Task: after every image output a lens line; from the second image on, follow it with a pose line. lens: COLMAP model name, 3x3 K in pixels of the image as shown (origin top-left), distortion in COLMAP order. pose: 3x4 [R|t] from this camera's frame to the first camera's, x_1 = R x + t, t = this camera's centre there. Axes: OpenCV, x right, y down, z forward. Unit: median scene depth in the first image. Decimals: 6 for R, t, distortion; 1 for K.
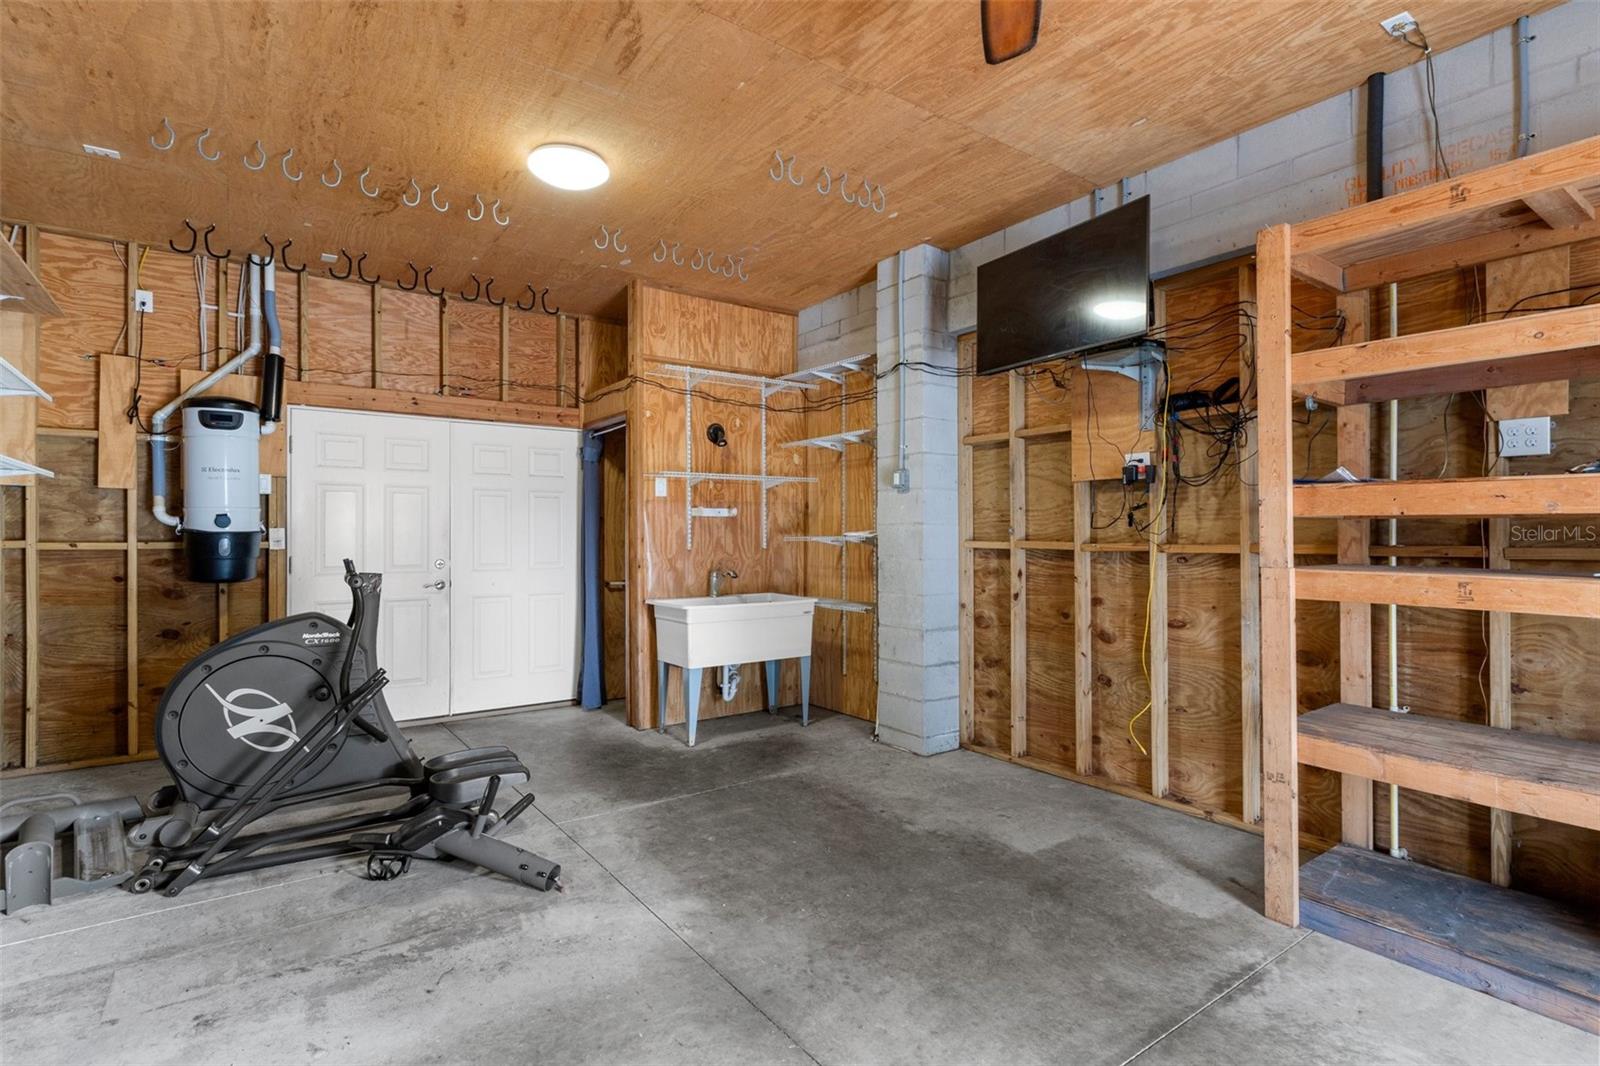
lens RADIAL K [[774.9, 0, 800.0], [0, 774.9, 533.0], [0, 0, 1]] dist [0.001943, 0.000441]
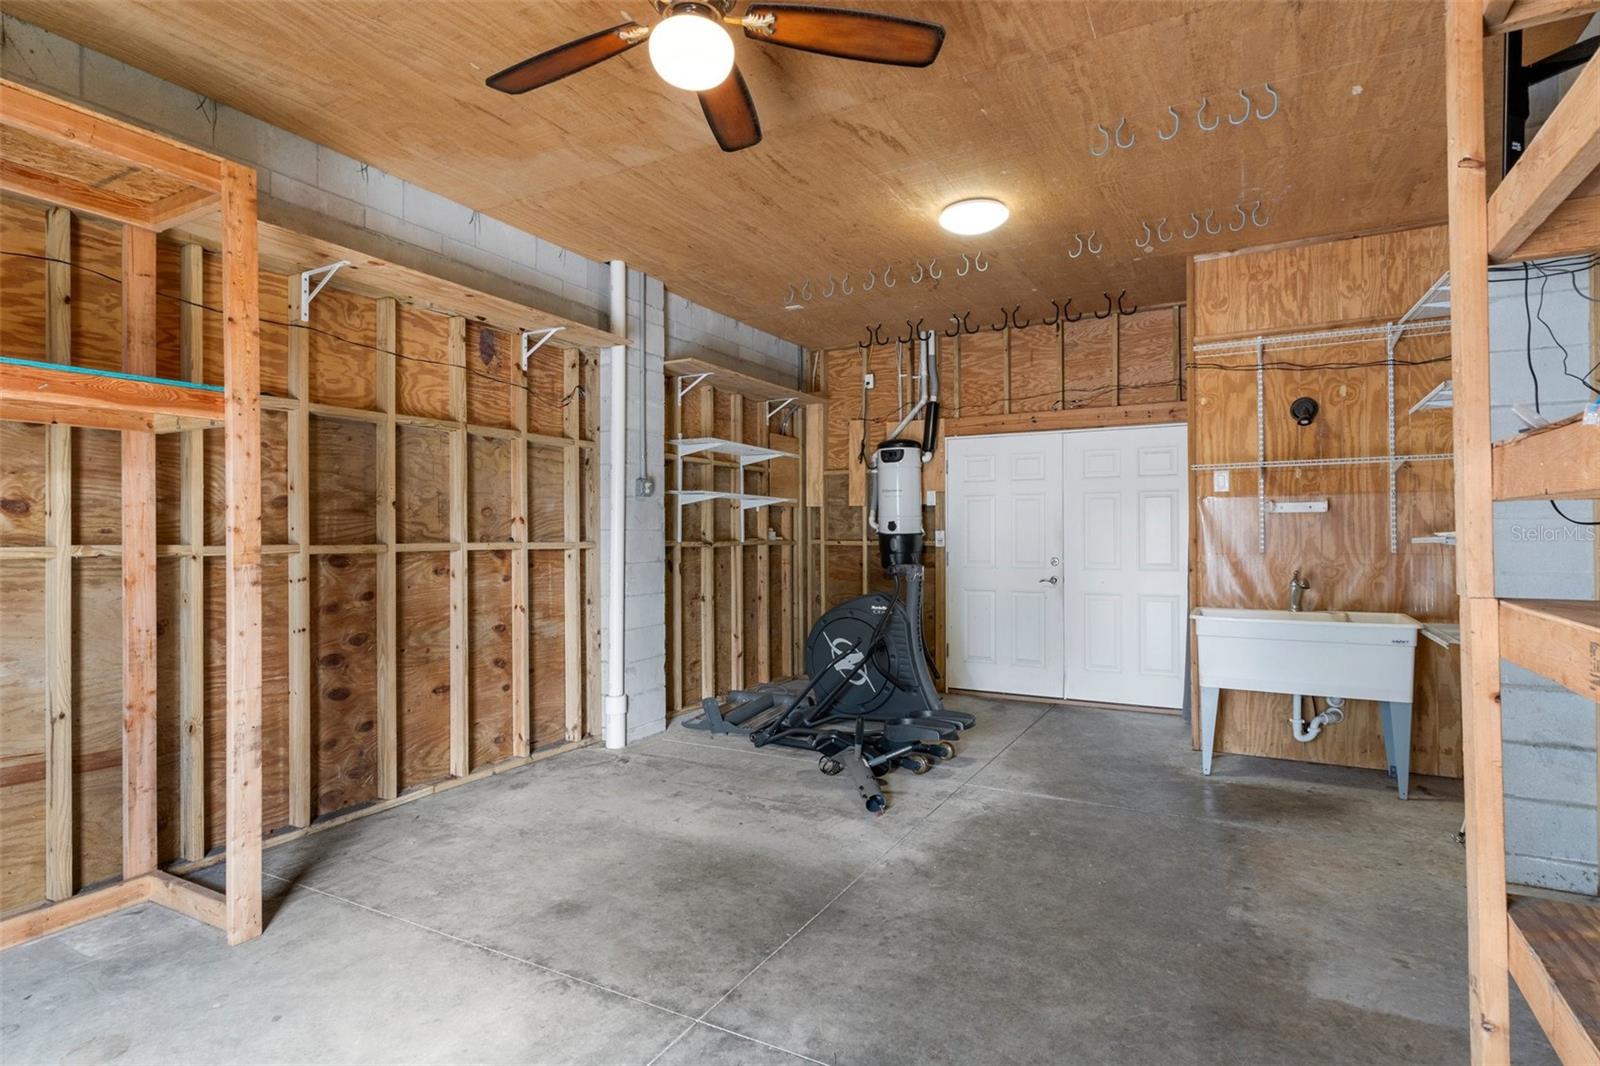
lens RADIAL K [[822.8, 0, 798.0], [0, 822.8, 530.0], [0, 0, 1]] dist [0.002410, -0.000378]
pose [[0.426853, -0.007142, -0.904293, 0.519248], [0.004330, 0.999973, -0.005854, -0.000267], [0.904311, -0.001416, 0.426872, 0.182253]]
